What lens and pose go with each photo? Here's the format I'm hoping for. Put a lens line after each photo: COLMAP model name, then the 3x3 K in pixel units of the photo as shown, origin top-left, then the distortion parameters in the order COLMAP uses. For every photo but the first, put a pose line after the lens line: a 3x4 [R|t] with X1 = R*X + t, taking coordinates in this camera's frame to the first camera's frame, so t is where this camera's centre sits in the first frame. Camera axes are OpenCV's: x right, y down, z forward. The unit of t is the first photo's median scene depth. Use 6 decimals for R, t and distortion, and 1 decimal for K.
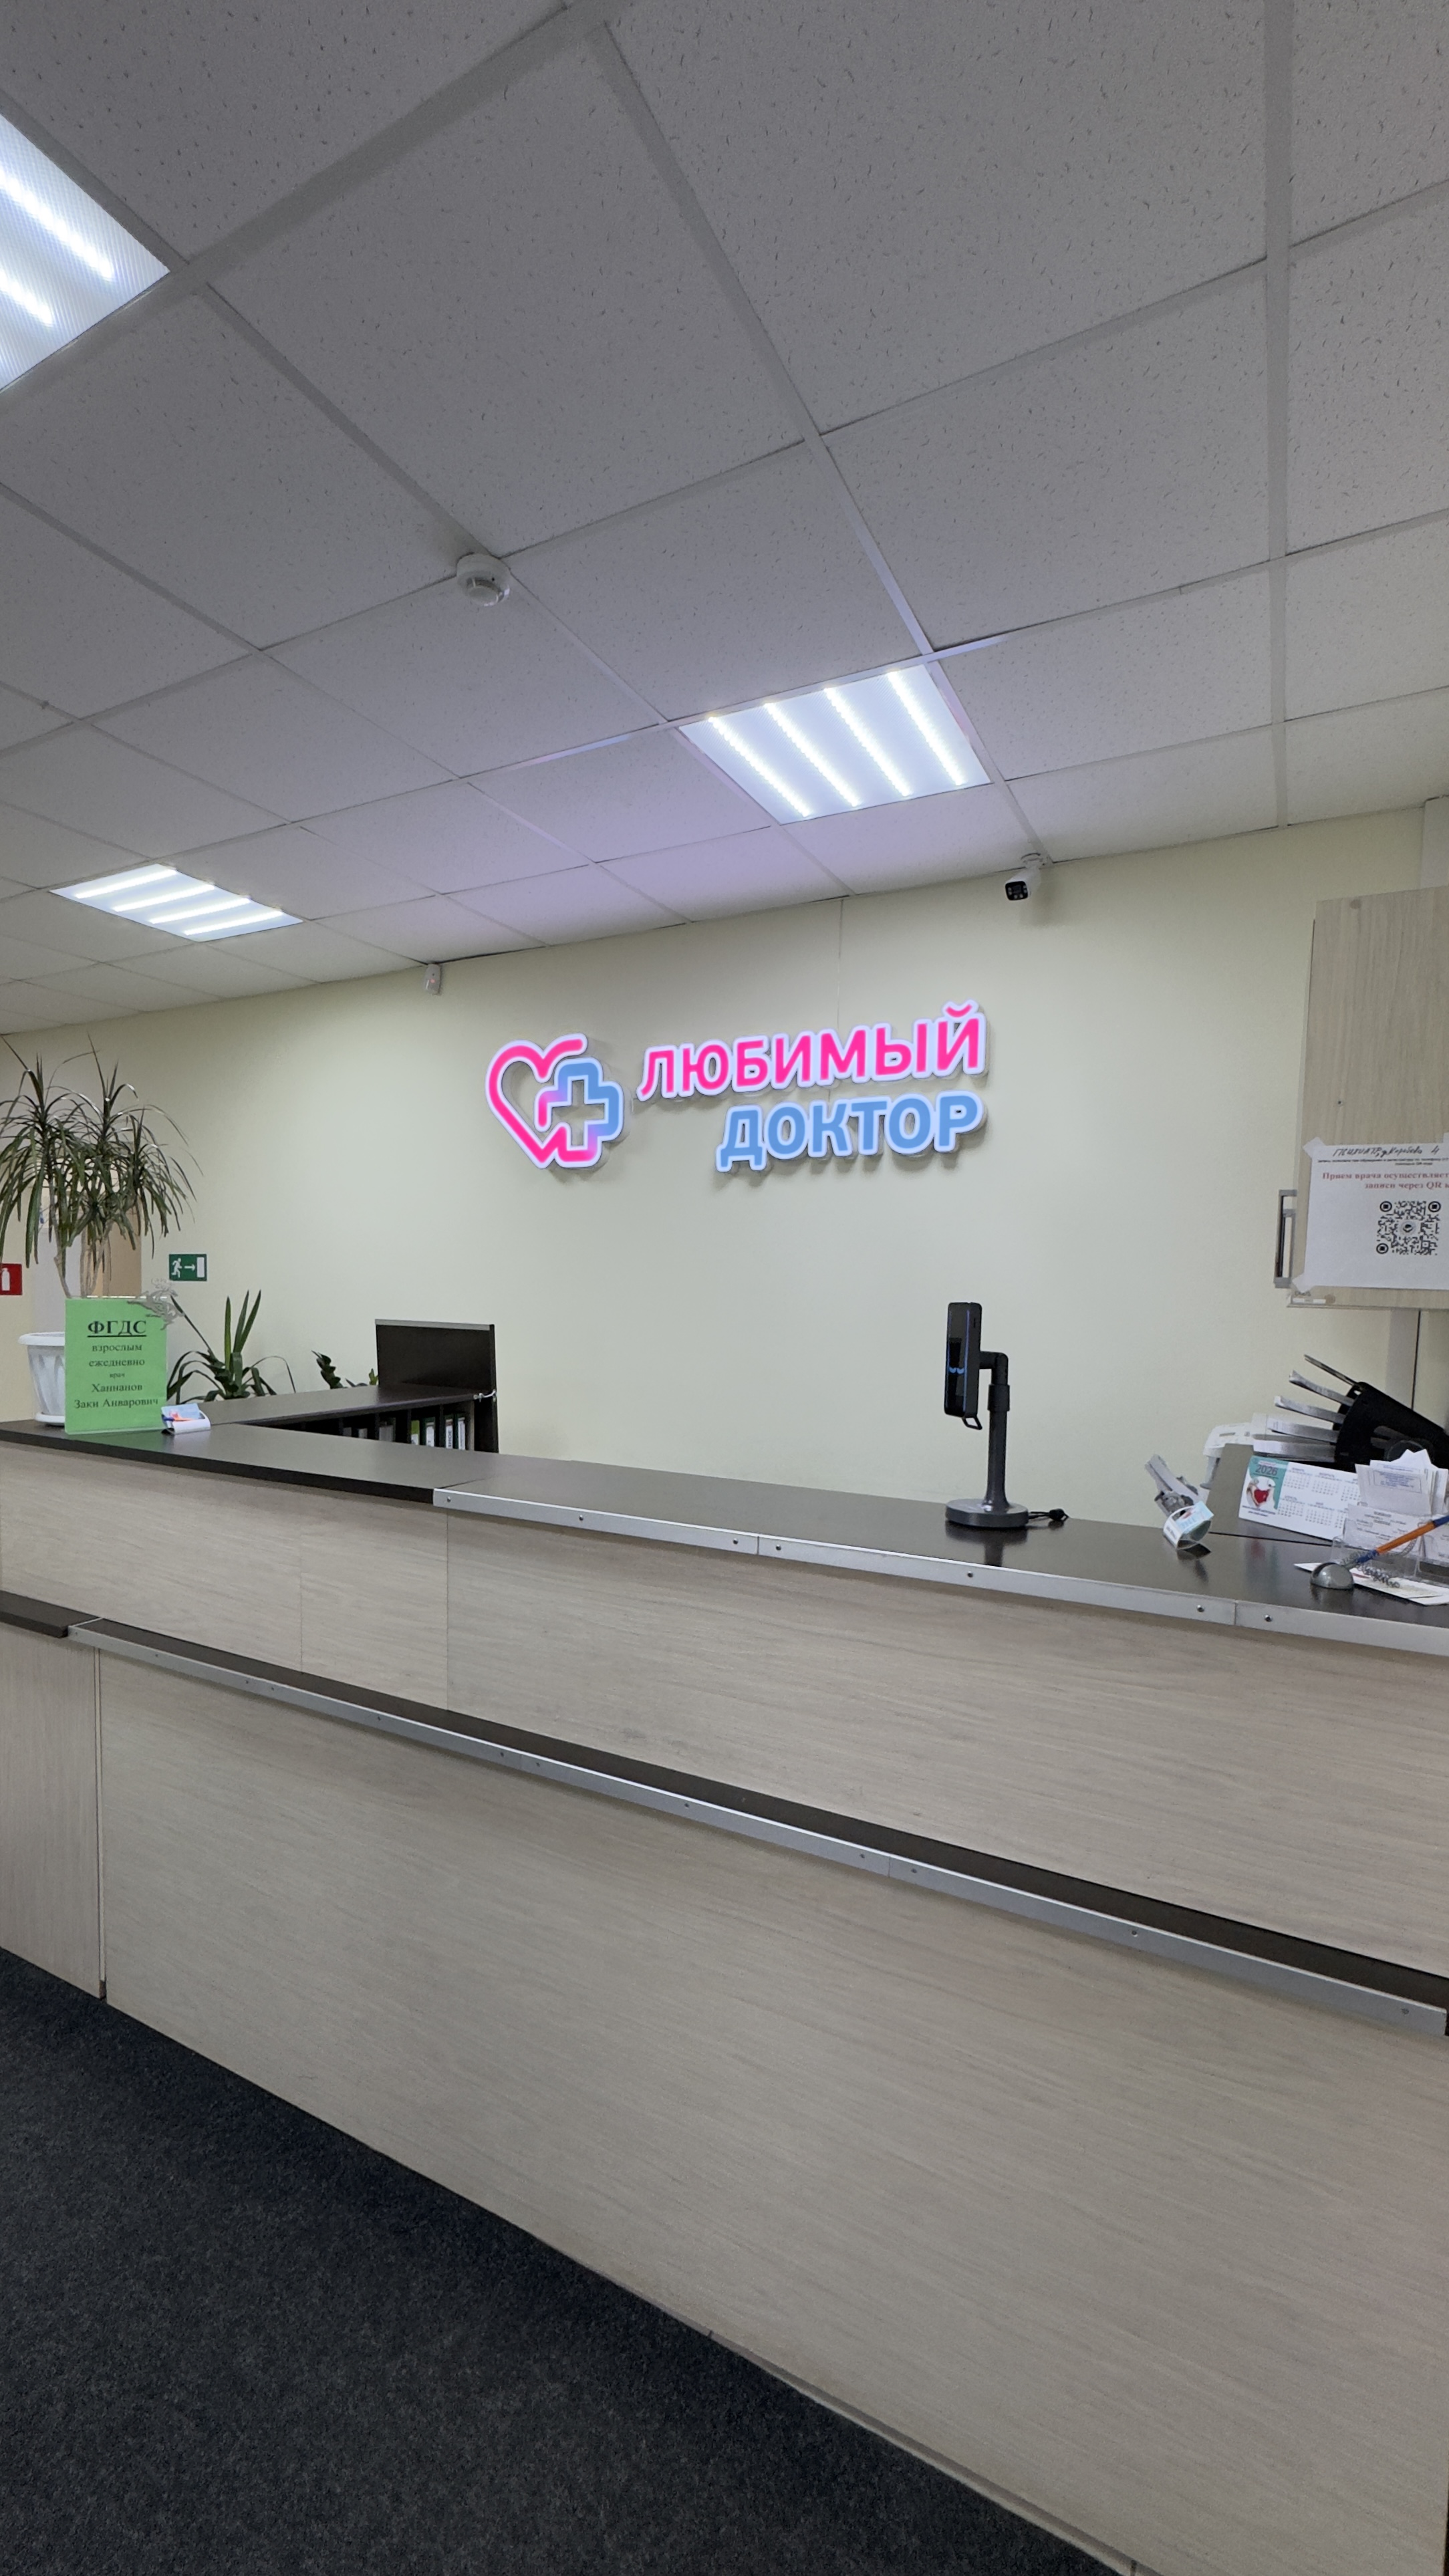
lens RADIAL K [[1047.1, 0, 714.6], [0, 1047.1, 1336.4], [0, 0, 1]] dist [-0.000399, 0.000001]
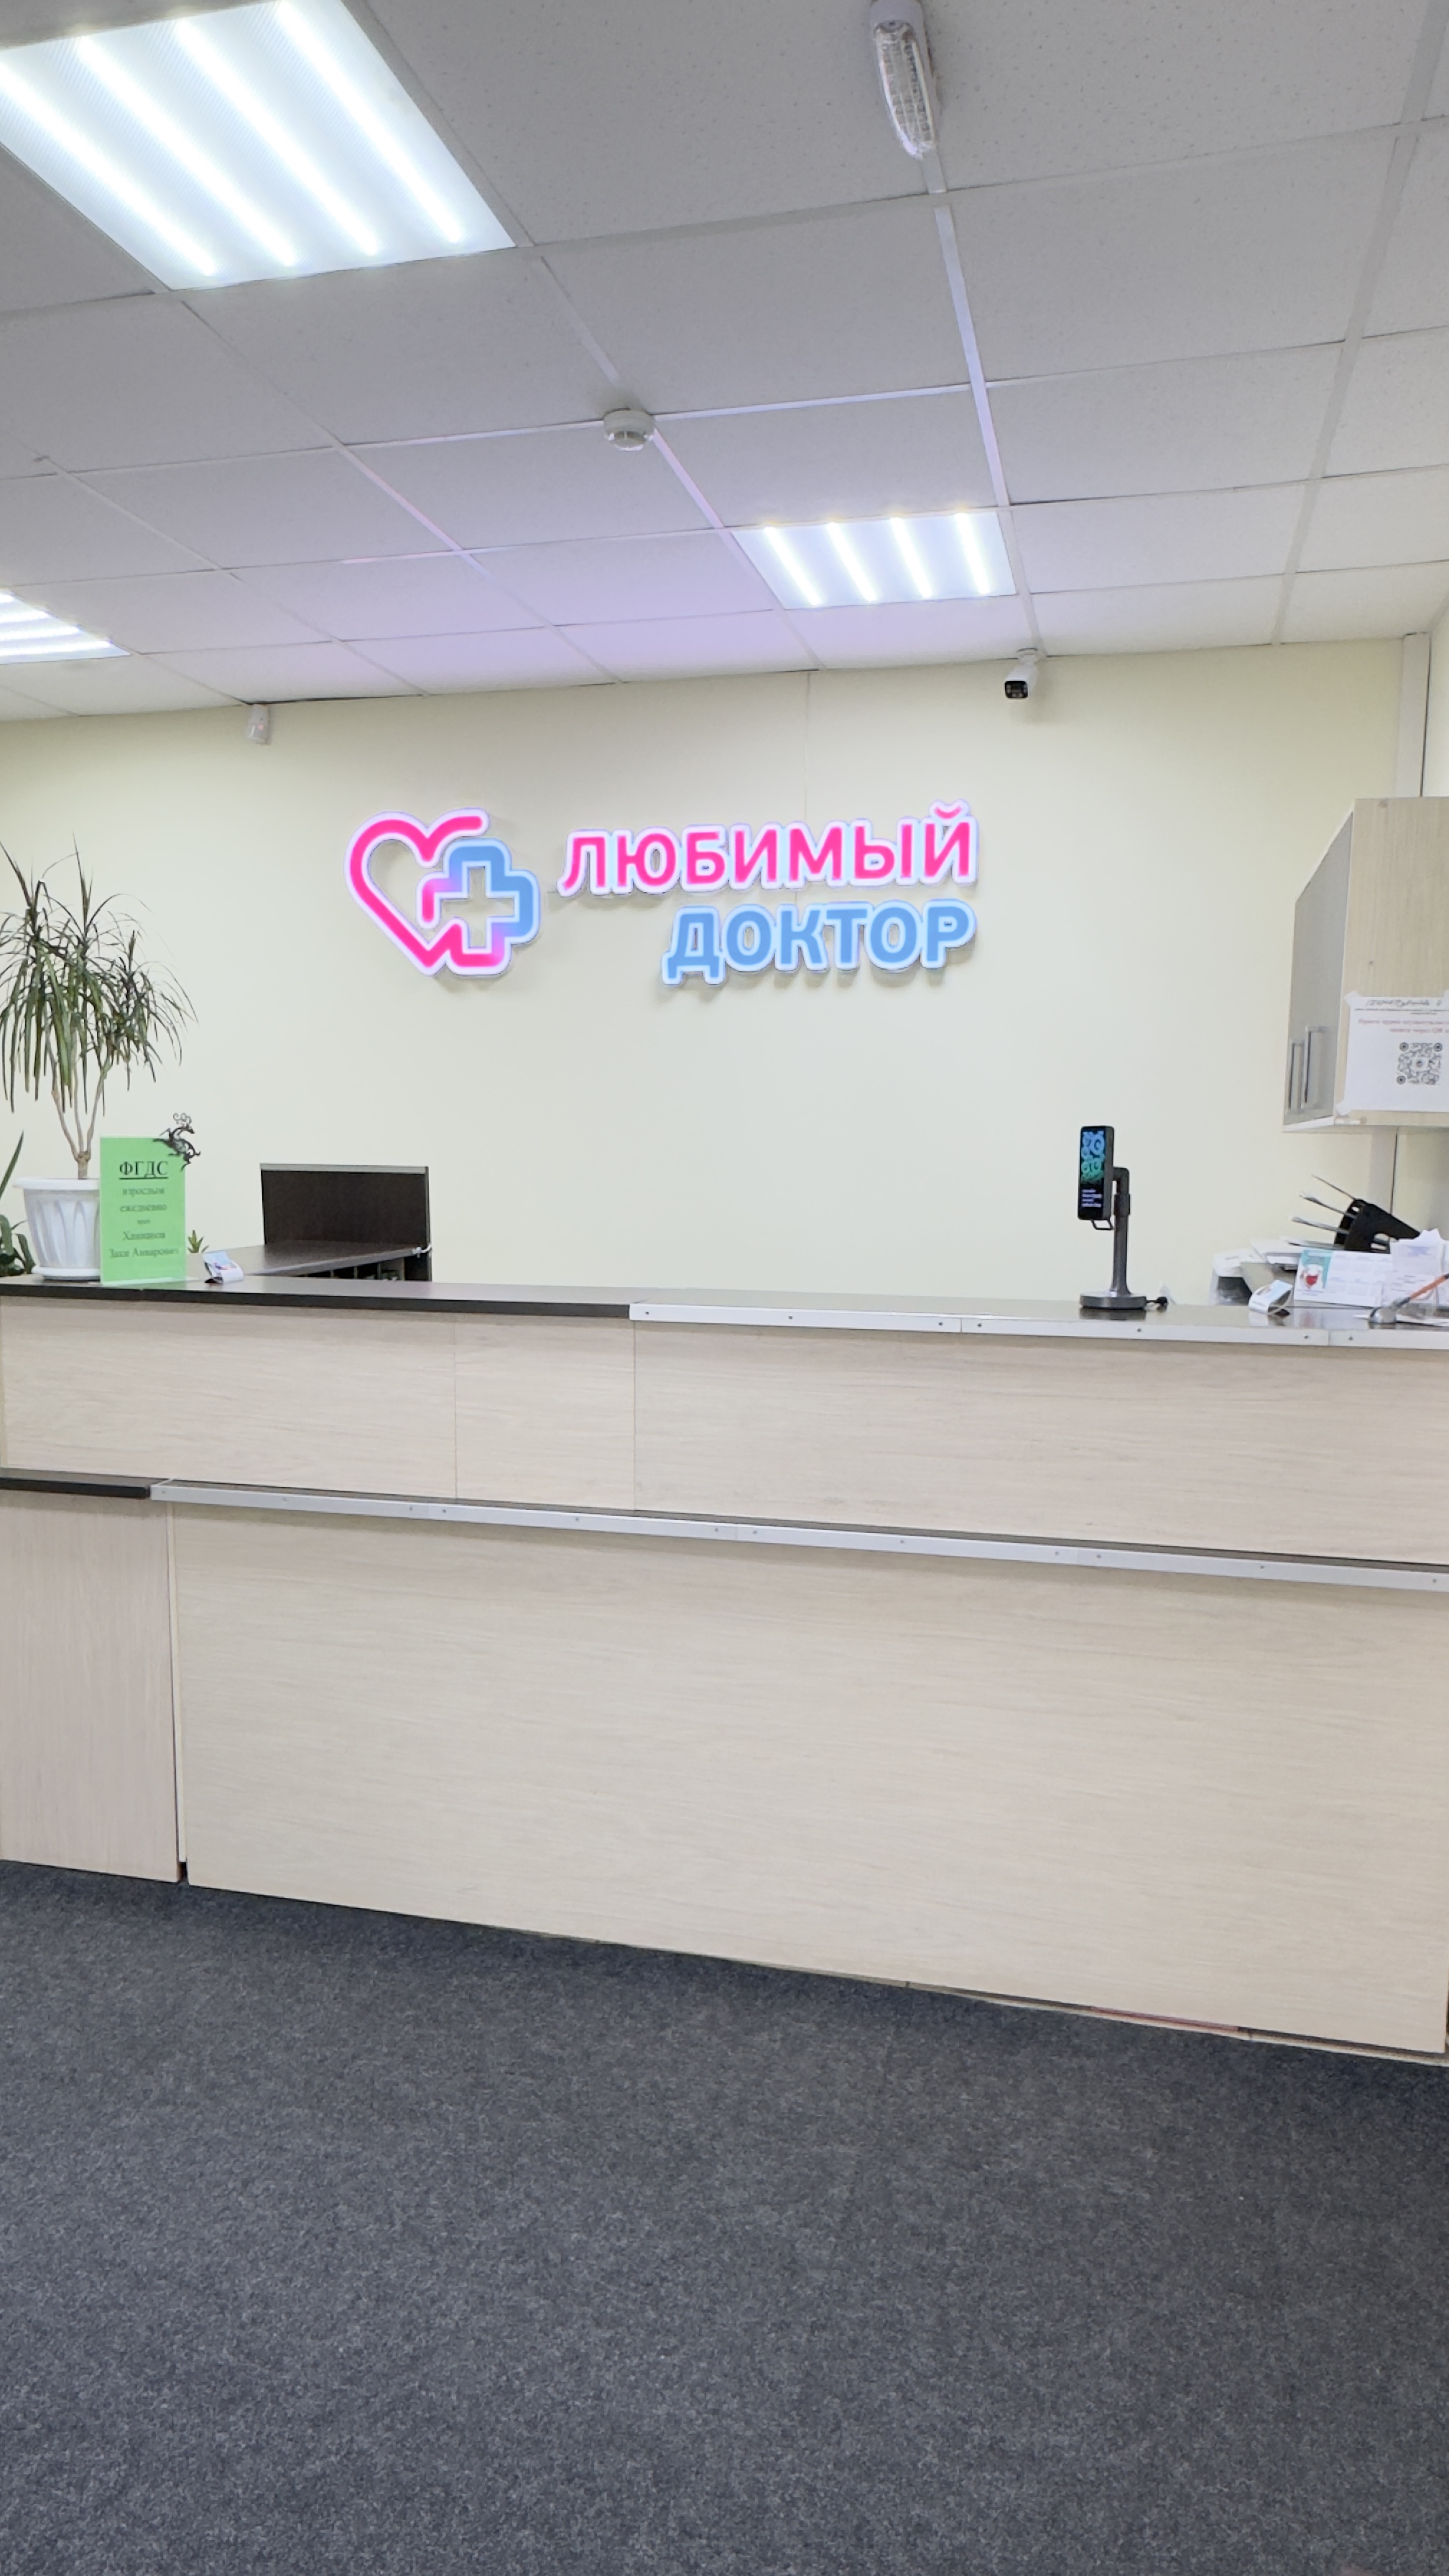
lens RADIAL K [[1615.6, 0, 728.5], [0, 1615.6, 1295.2], [0, 0, 1]] dist [0.009106, 0.001151]
pose [[0.971818, -0.035469, 0.233050, -0.402832], [0.021689, 0.997876, 0.061431, 0.025379], [-0.234734, -0.054645, 0.970522, -0.472799]]
